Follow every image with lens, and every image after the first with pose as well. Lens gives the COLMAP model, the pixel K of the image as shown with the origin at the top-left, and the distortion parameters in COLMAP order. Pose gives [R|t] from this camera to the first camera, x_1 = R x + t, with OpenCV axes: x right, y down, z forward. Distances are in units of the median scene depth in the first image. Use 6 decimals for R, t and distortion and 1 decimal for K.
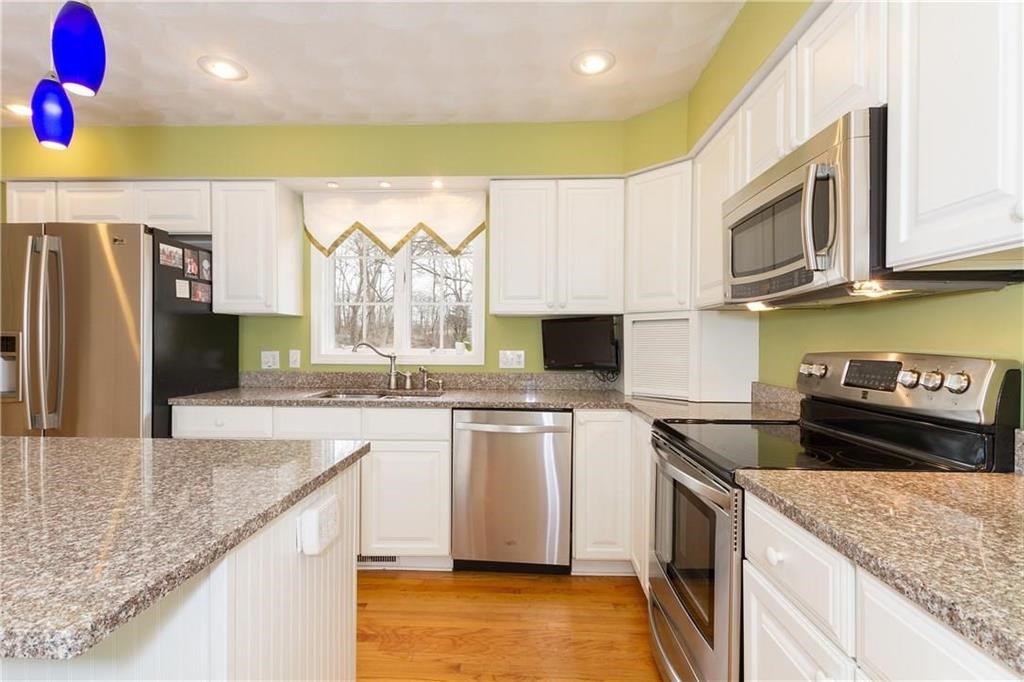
lens RADIAL K [[488.3, 0, 514.6], [0, 488.3, 346.8], [0, 0, 1]] dist [0.013586, 0.000361]
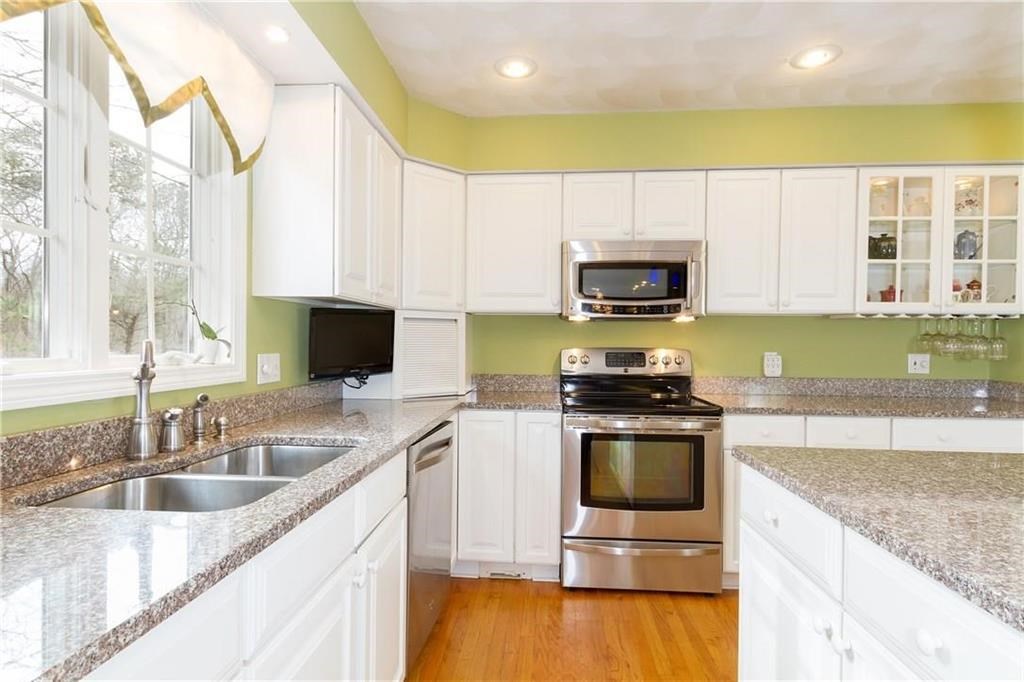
lens RADIAL K [[521.0, 0, 513.7], [0, 521.0, 348.7], [0, 0, 1]] dist [0.001770, 0.000222]
pose [[0.051999, -0.014640, 0.998540, -0.715302], [0.002275, 0.999892, 0.014541, -0.008444], [-0.998645, 0.001516, 0.052026, 0.734612]]
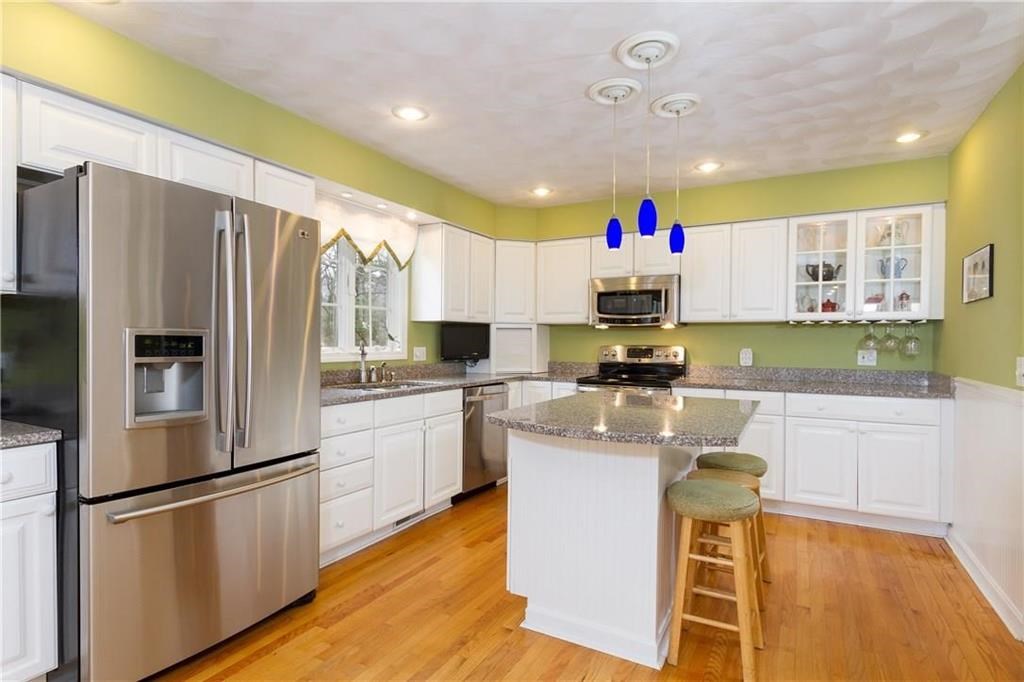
lens RADIAL K [[513.8, 0, 520.8], [0, 513.8, 346.1], [0, 0, 1]] dist [-0.000066, -0.000077]
pose [[0.445390, -0.009787, 0.895283, -1.243928], [0.004070, 0.999952, 0.008907, -0.007442], [-0.895327, -0.000323, 0.445409, 0.162673]]
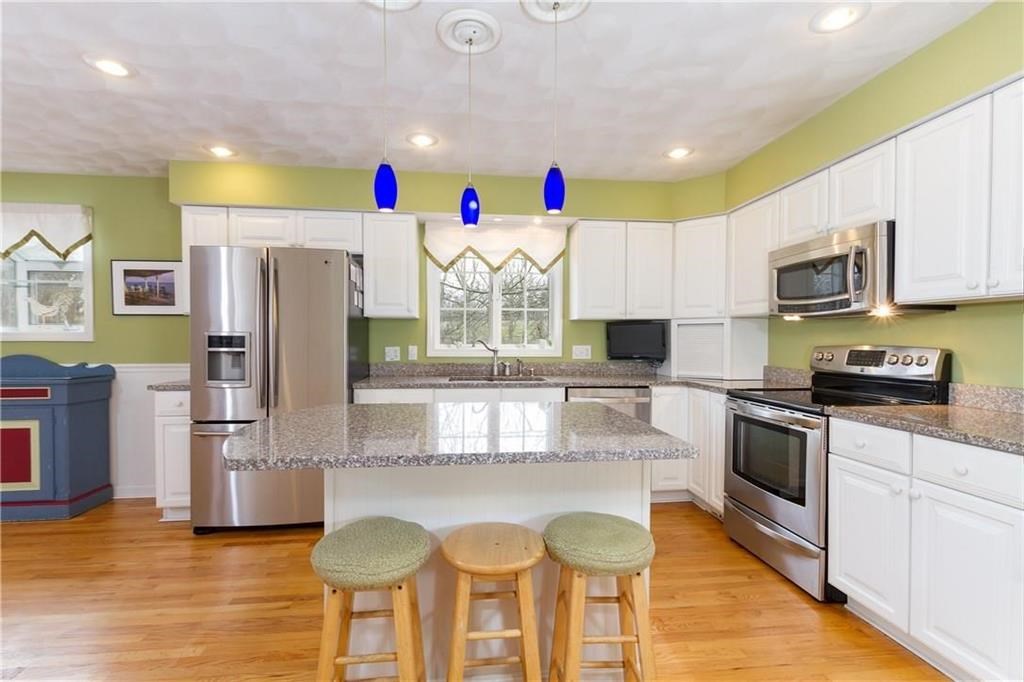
lens RADIAL K [[467.5, 0, 517.0], [0, 467.5, 347.4], [0, 0, 1]] dist [0.011141, -0.000462]
pose [[0.987806, -0.004057, 0.155637, -0.420110], [0.002465, 0.999943, 0.010420, -0.001154], [-0.155671, -0.009909, 0.987759, -0.255204]]
